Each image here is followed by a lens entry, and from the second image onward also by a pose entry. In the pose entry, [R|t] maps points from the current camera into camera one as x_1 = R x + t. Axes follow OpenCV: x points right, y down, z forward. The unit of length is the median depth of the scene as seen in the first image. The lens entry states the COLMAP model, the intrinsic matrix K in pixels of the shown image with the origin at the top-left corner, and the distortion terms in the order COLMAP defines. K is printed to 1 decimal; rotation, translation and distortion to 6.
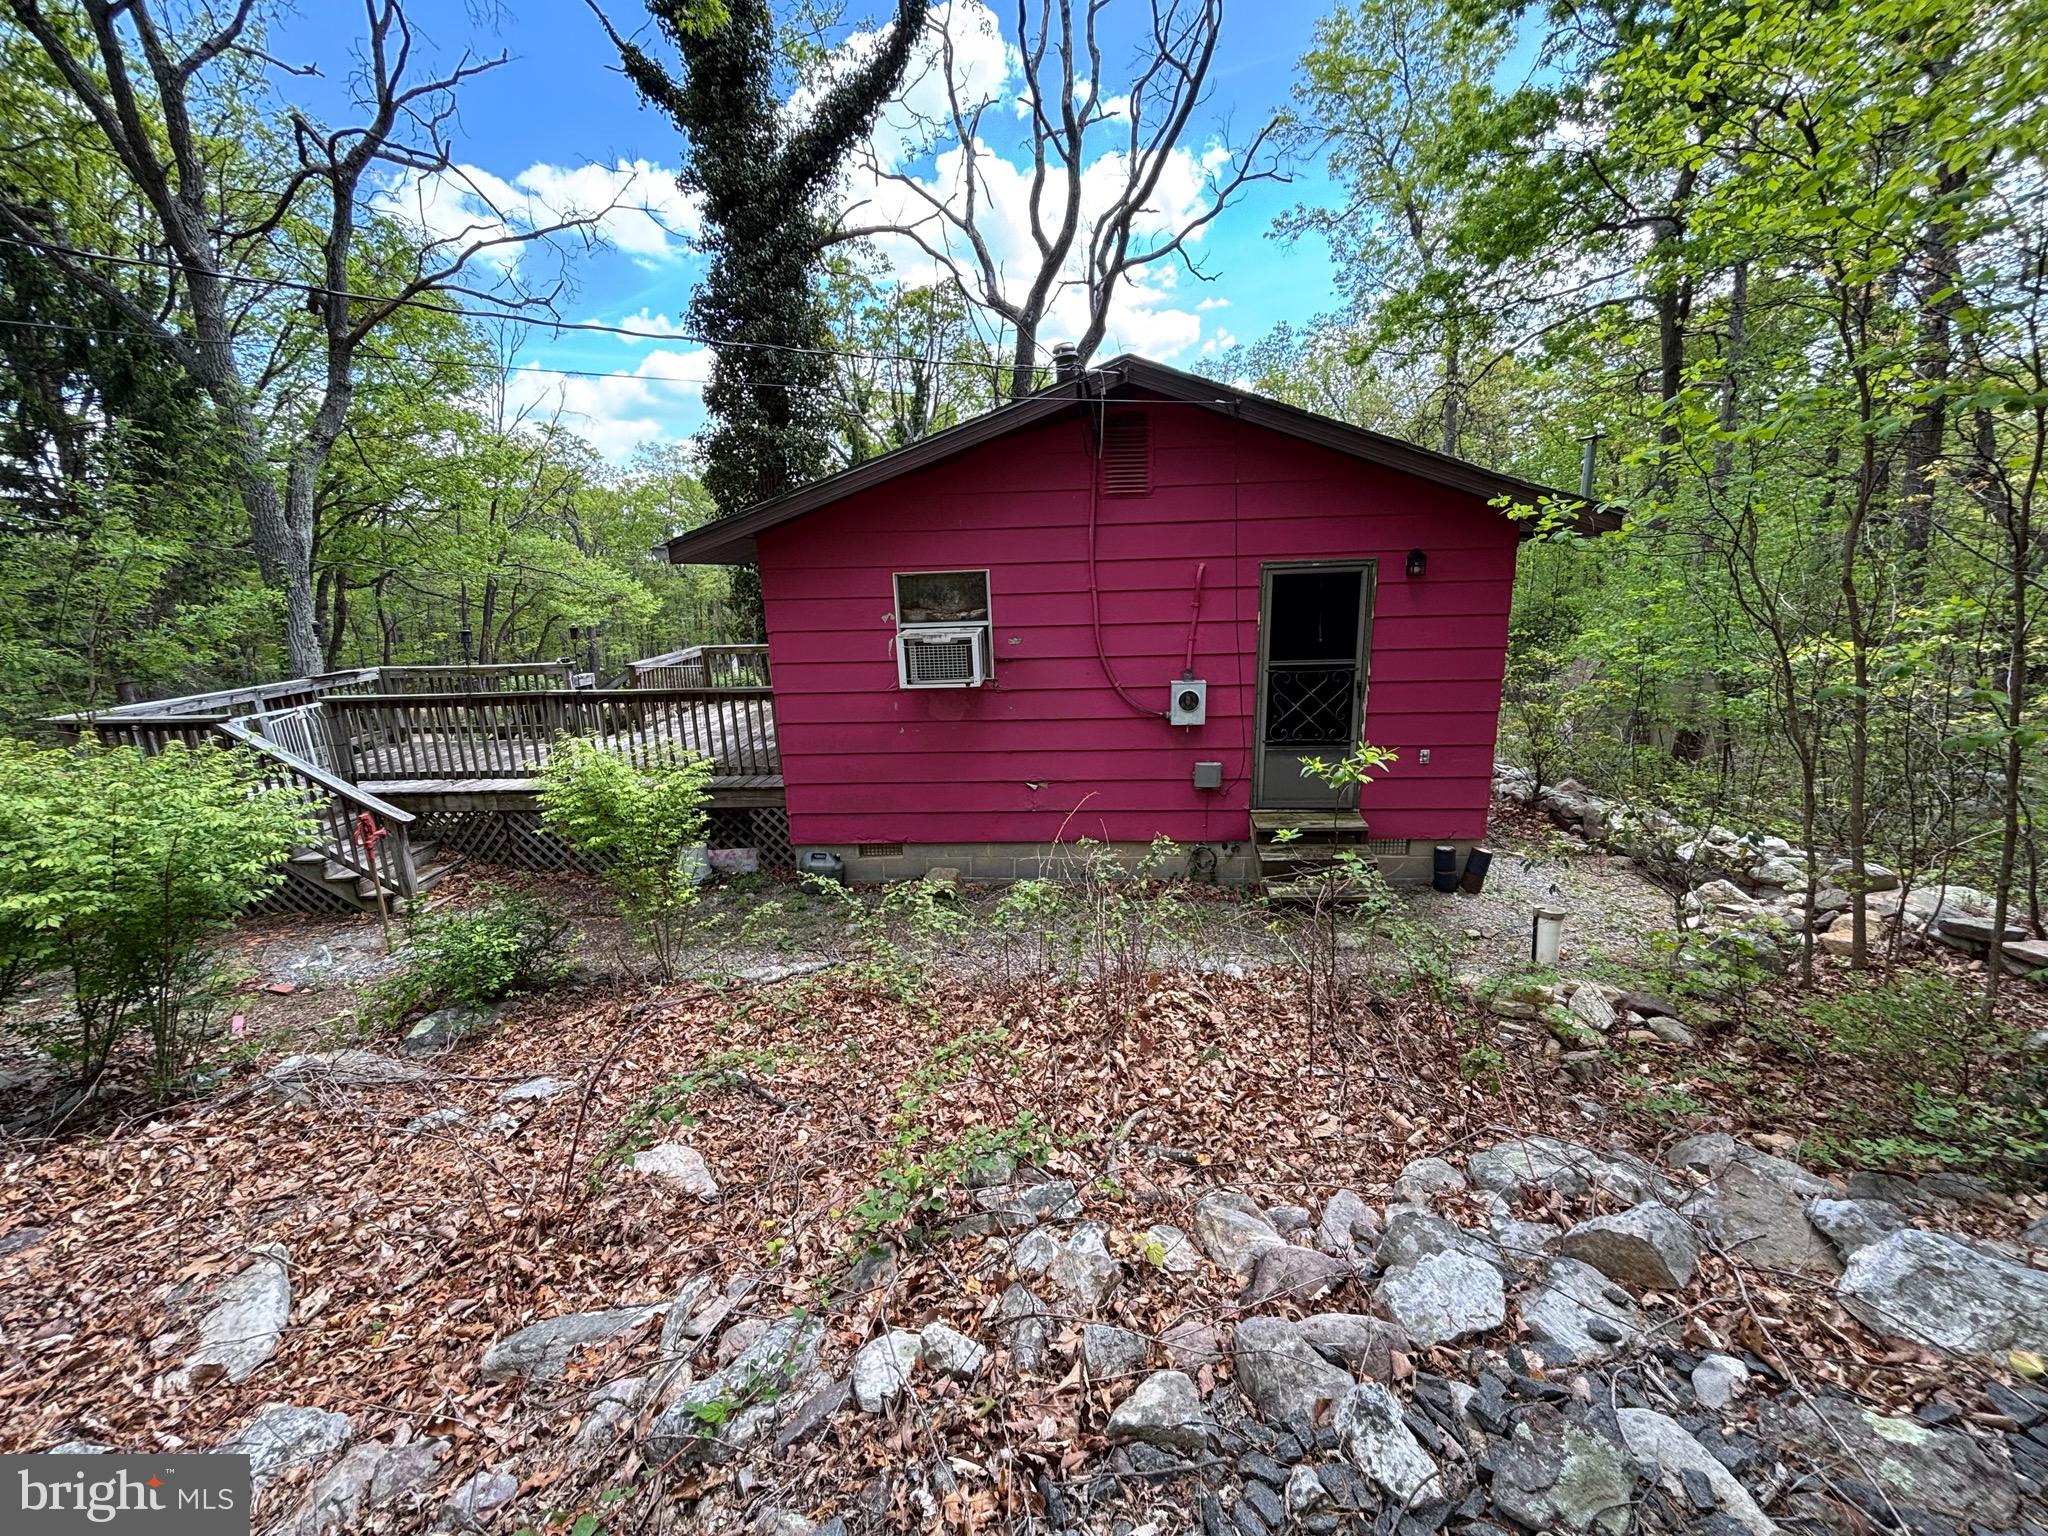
lens RADIAL K [[817.6, 0, 1021.2], [0, 817.6, 768.9], [0, 0, 1]] dist [-0.001503, -0.000066]
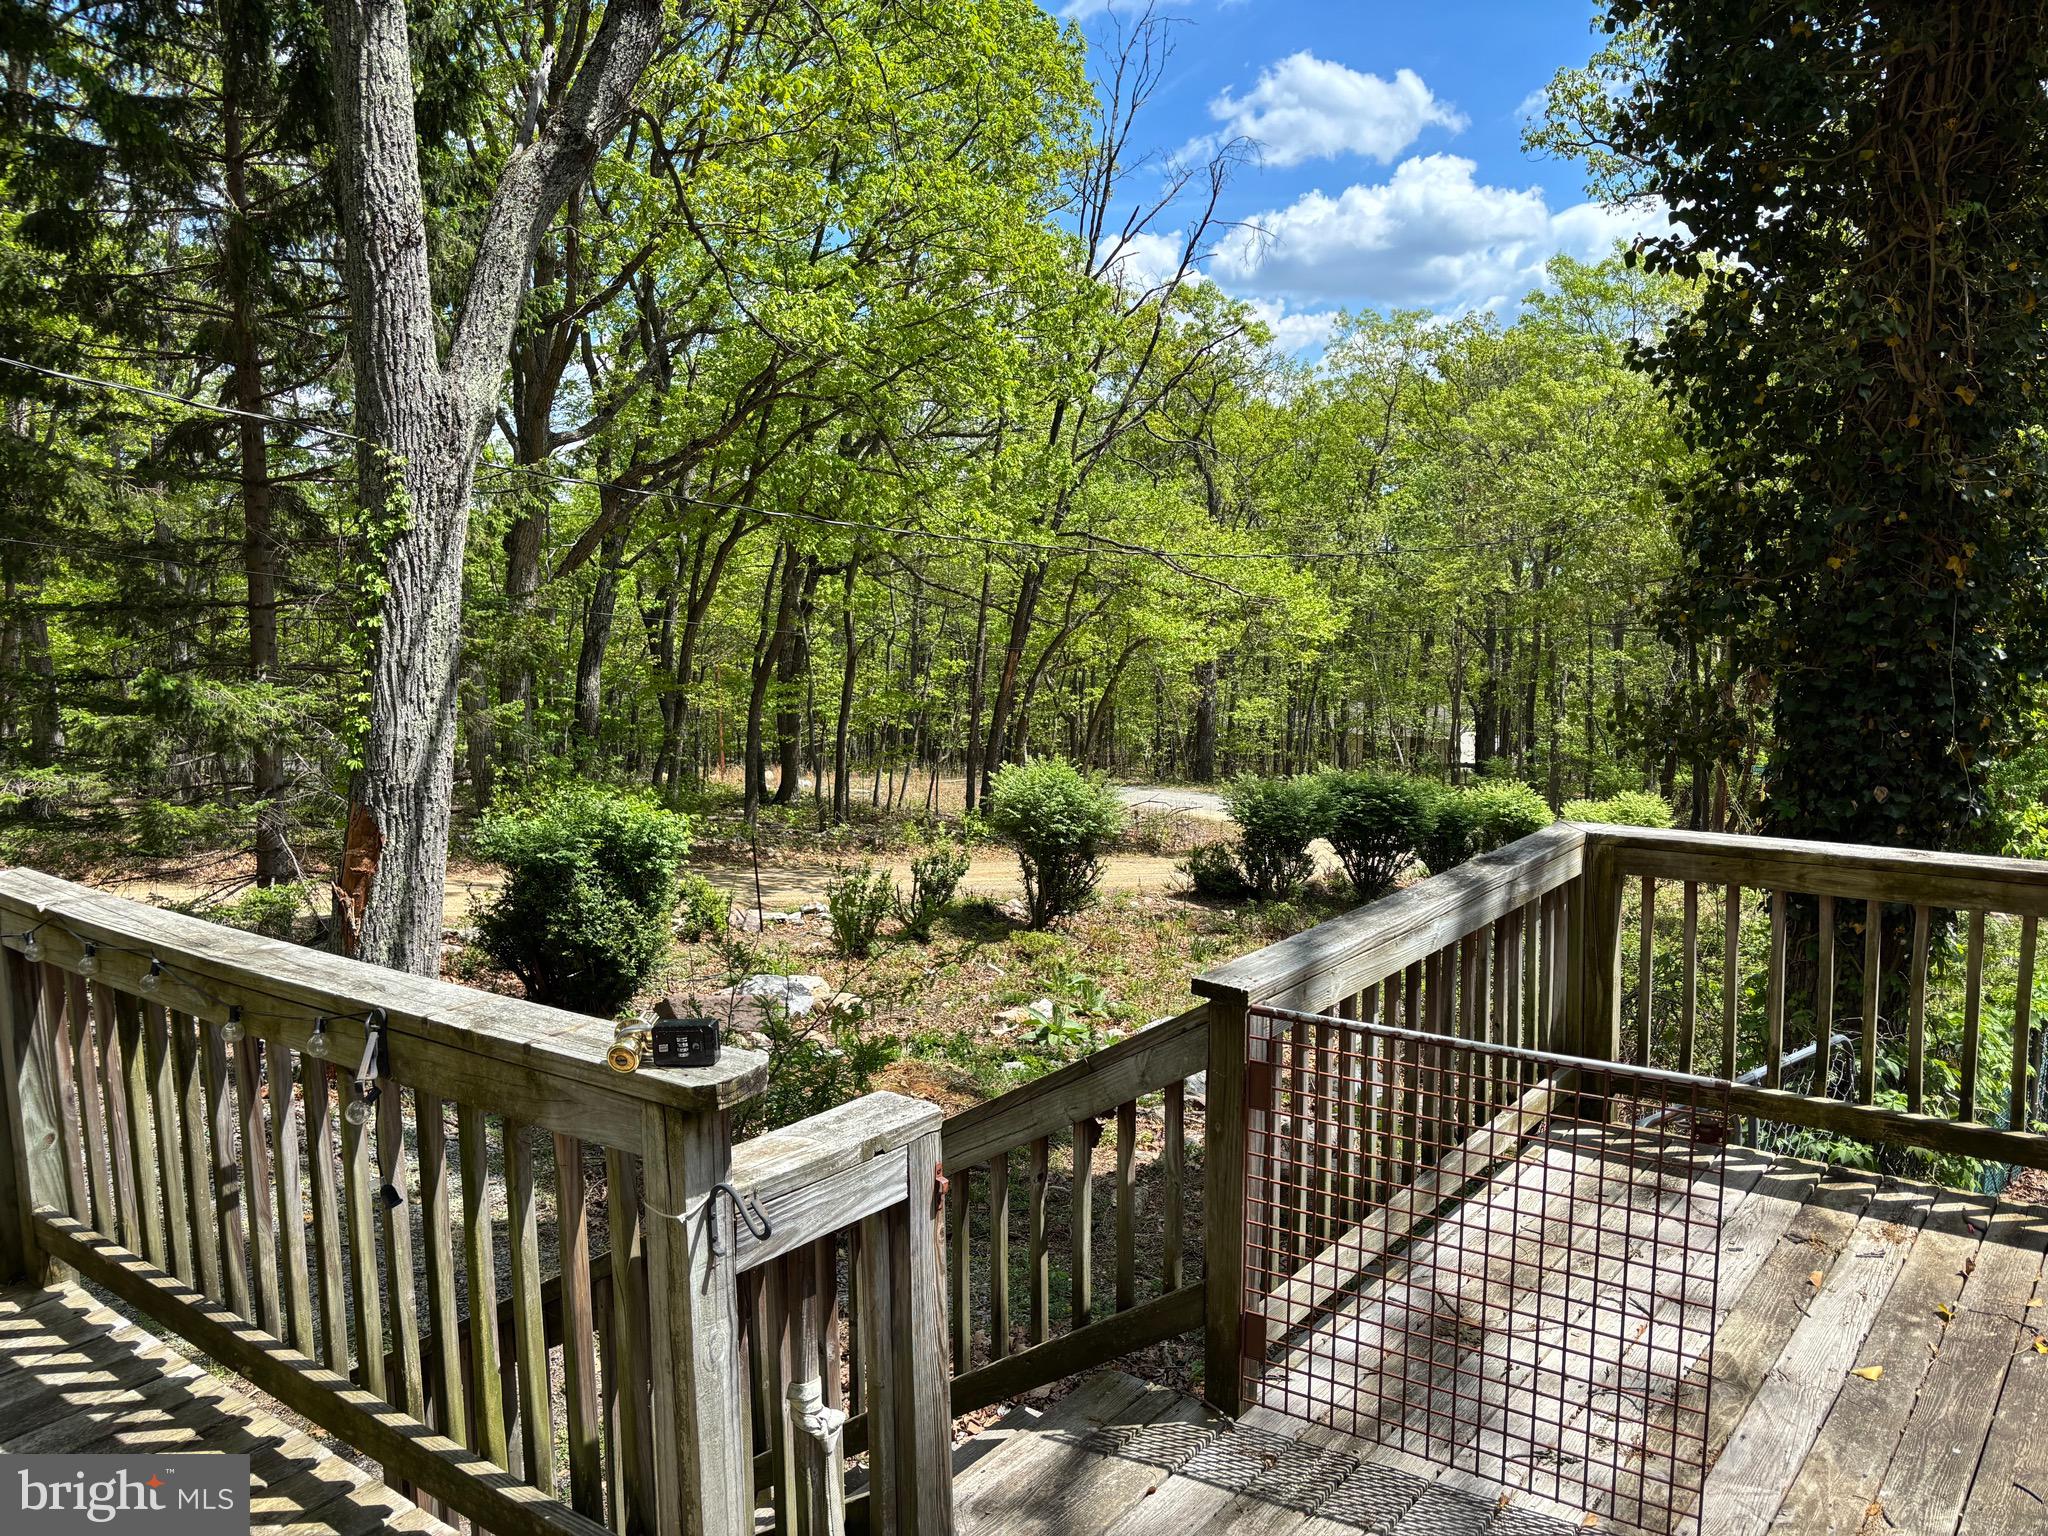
lens RADIAL K [[1562.2, 0, 1023.9], [0, 1562.2, 771.4], [0, 0, 1]] dist [0.001104, -0.000498]
pose [[0.823311, 0.085211, -0.561157, -0.093776], [-0.145902, 0.987217, -0.064155, -0.037705], [0.548517, 0.134694, 0.825219, 0.195606]]
